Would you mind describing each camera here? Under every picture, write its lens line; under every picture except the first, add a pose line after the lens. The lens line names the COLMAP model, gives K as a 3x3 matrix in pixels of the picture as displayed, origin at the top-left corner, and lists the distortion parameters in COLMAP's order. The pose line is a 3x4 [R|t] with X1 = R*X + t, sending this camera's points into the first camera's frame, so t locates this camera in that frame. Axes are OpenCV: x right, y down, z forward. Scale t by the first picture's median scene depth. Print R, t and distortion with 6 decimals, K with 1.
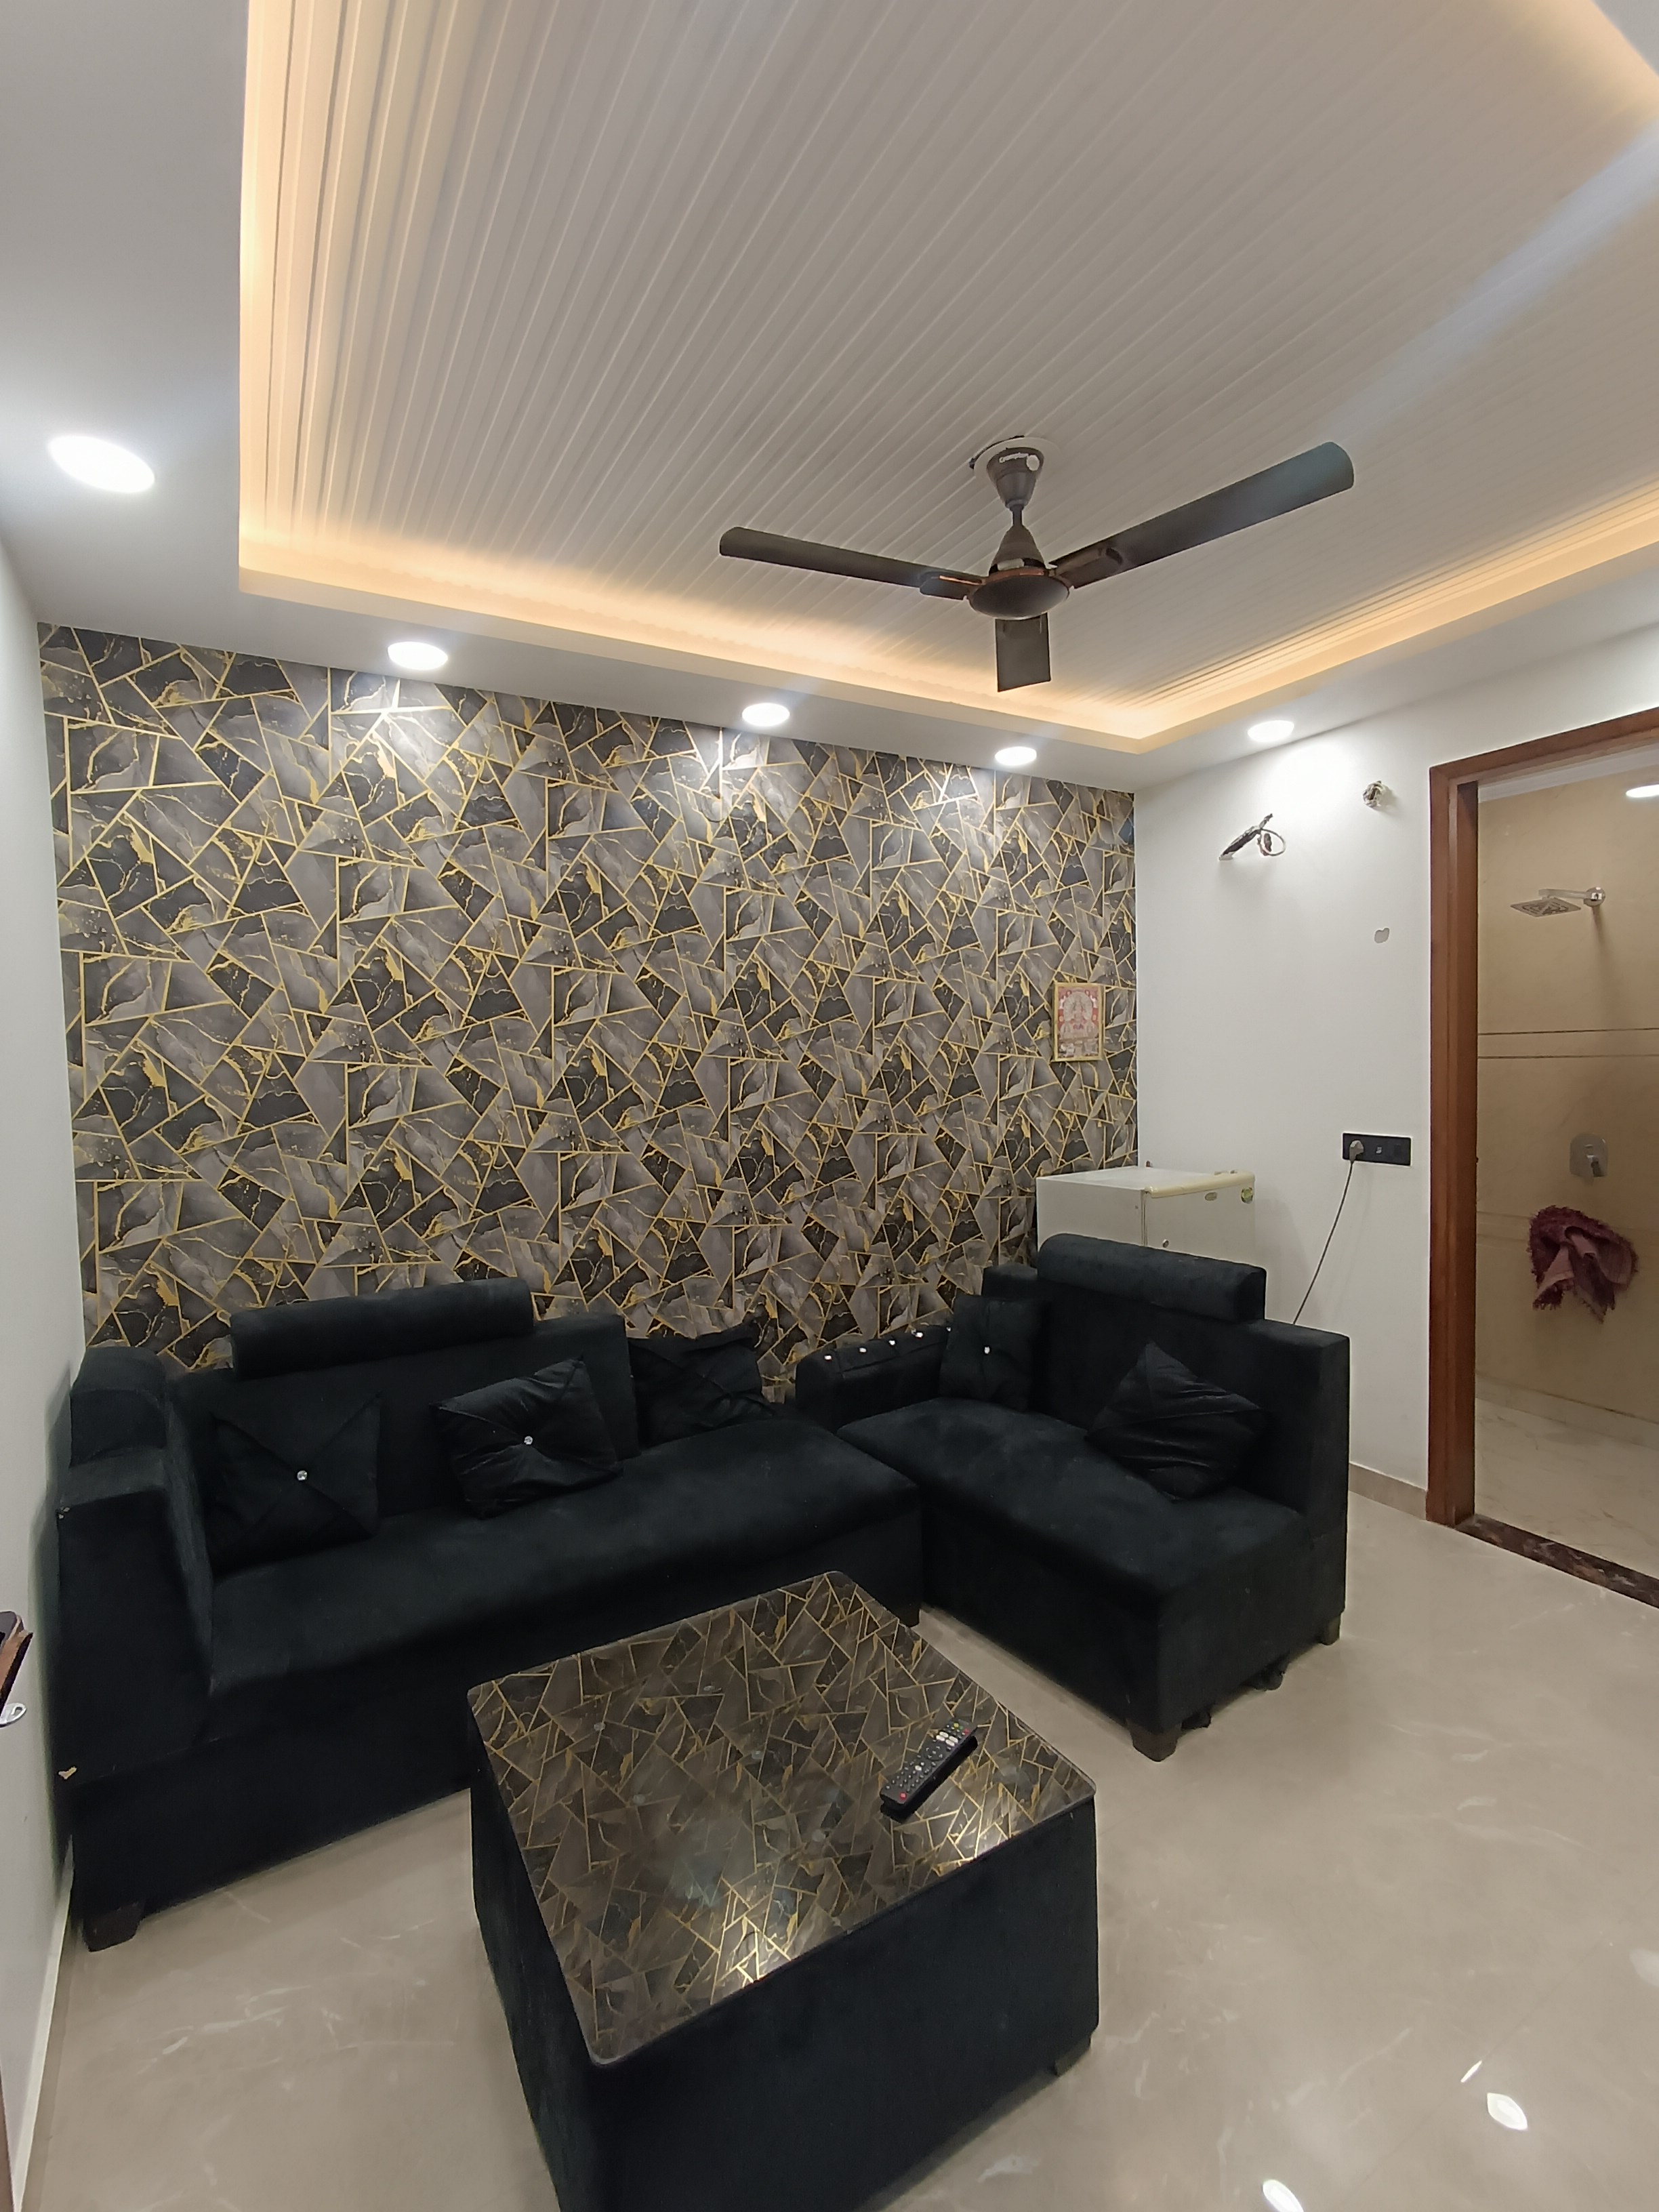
lens RADIAL K [[1000.5, 0, 841.1], [0, 1000.5, 1109.0], [0, 0, 1]] dist [-0.019177, 0.004452]
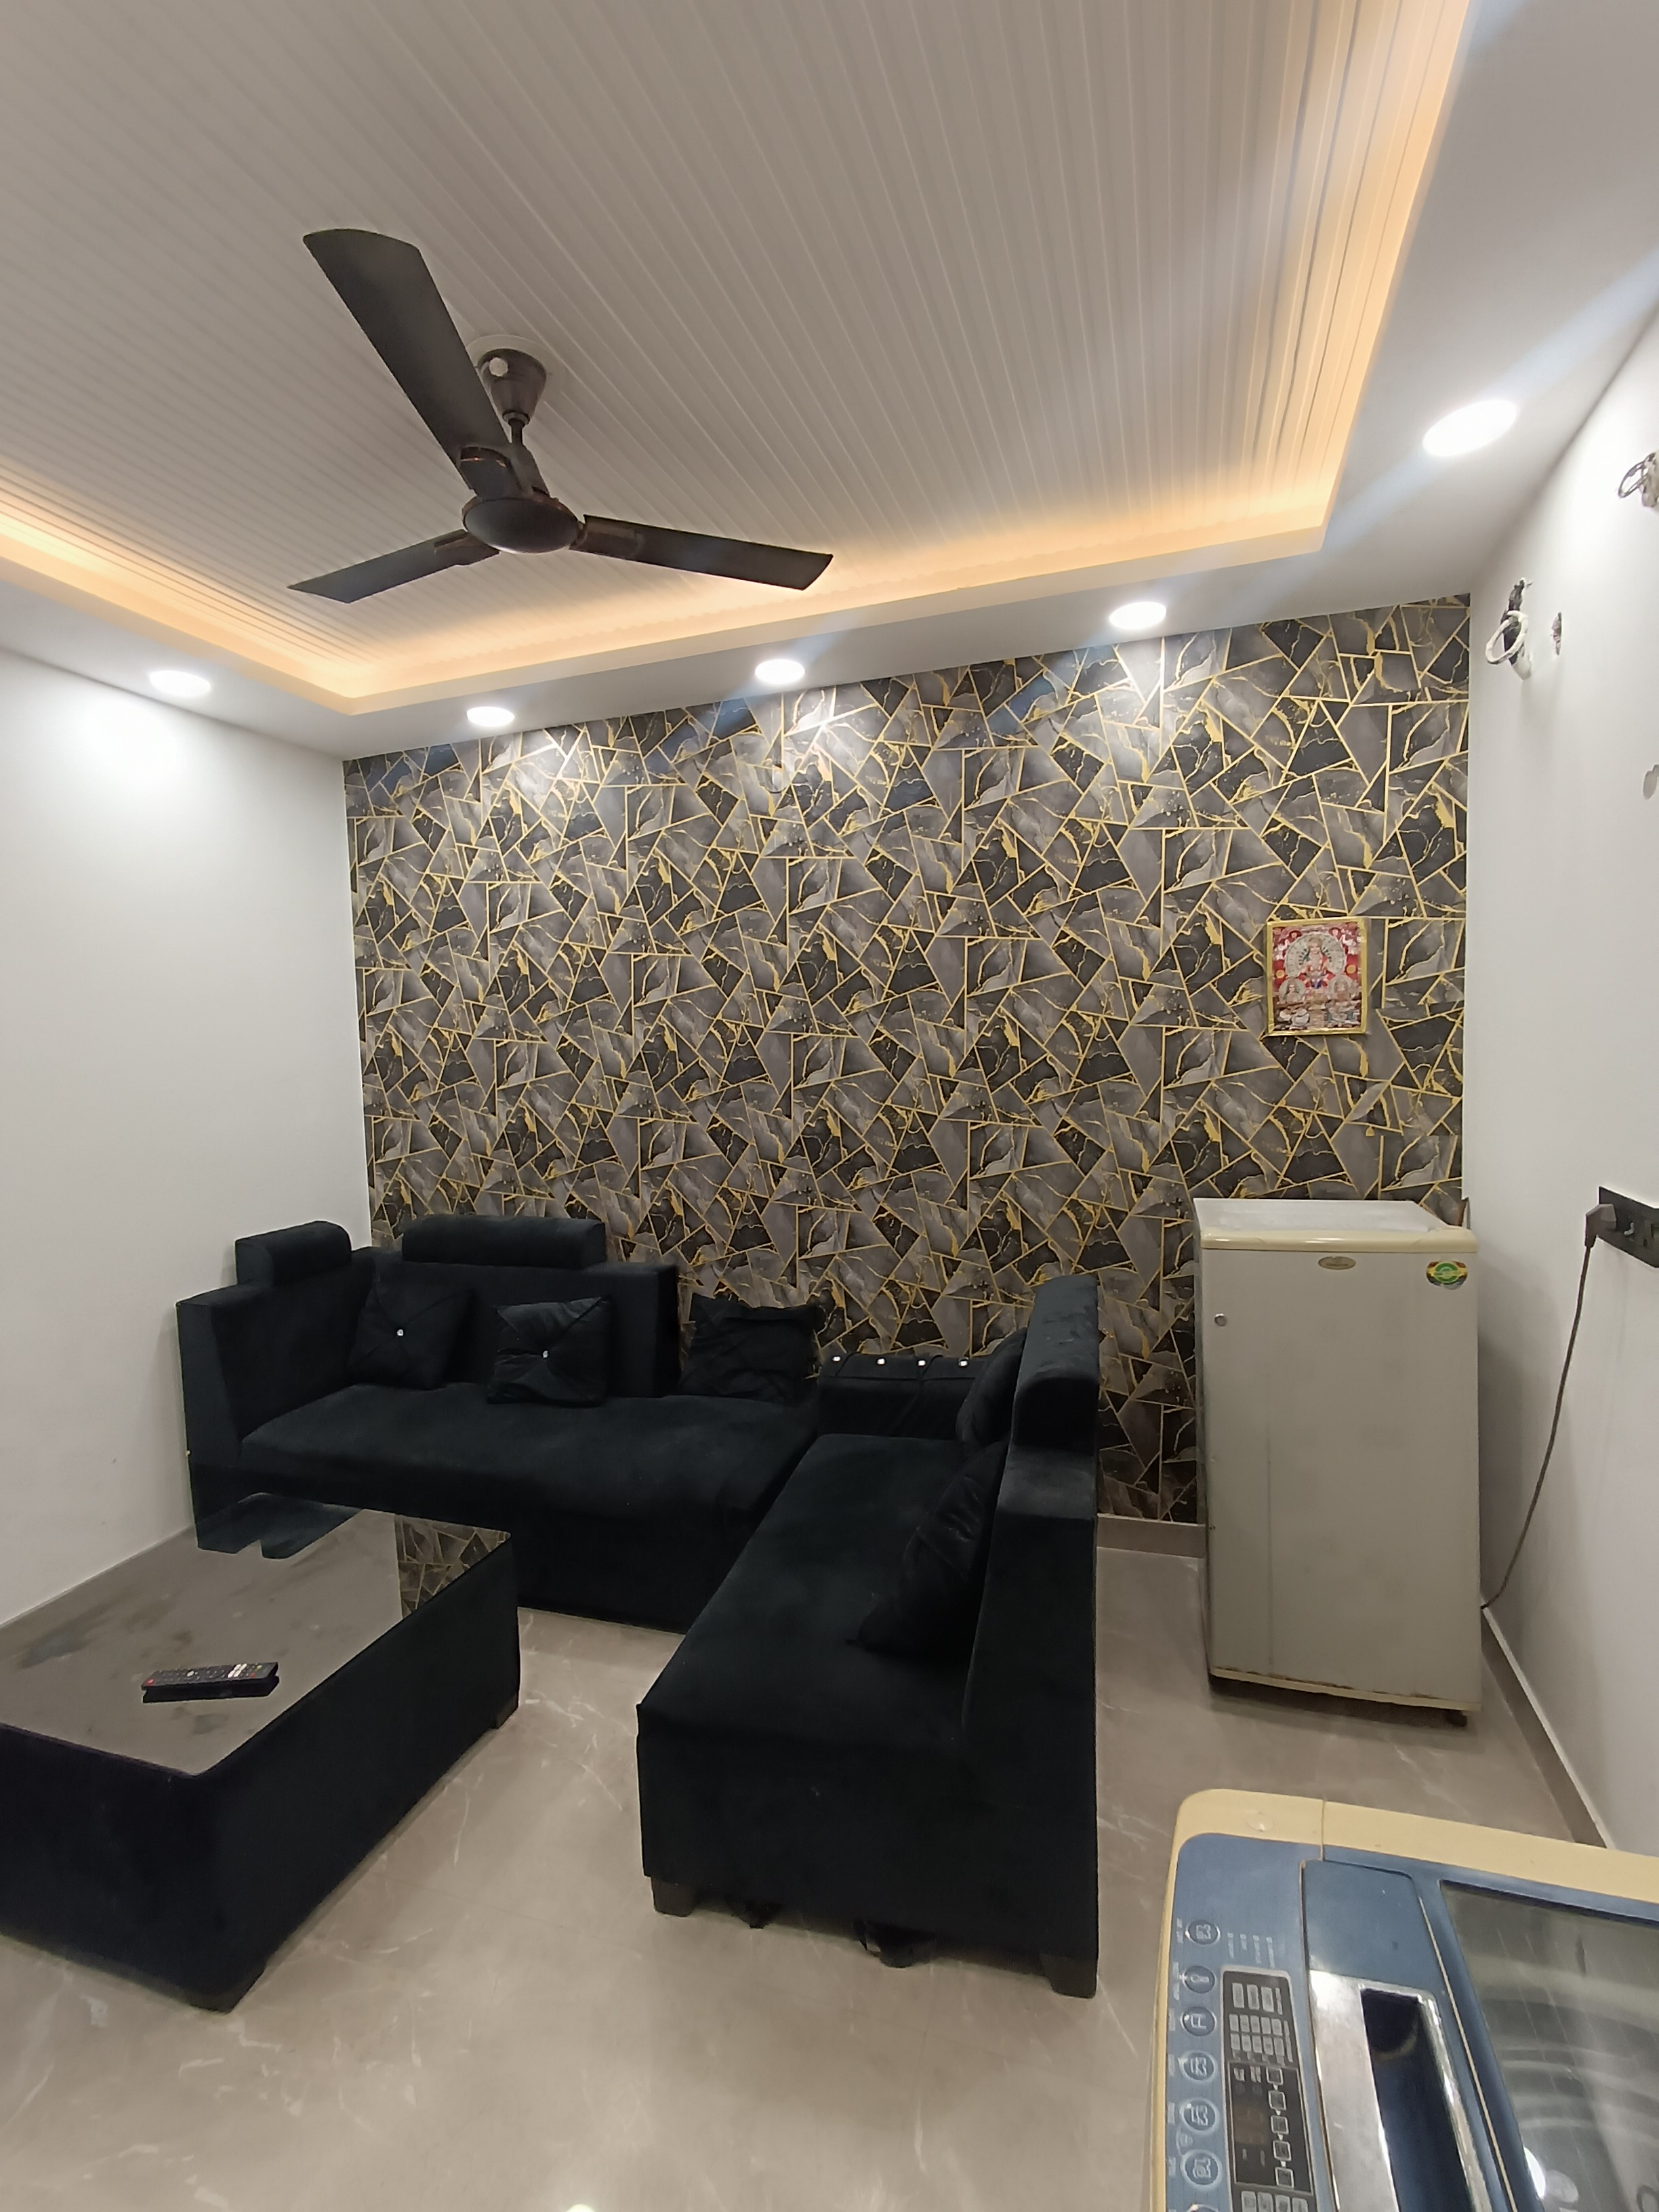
lens RADIAL K [[1000.5, 0, 842.1], [0, 1000.5, 1113.7], [0, 0, 1]] dist [-0.019177, 0.004452]
pose [[0.653740, 0.061725, -0.754198, 0.556873], [-0.028896, 0.997977, 0.056629, -0.024996], [0.756168, -0.015228, 0.654201, 0.331579]]
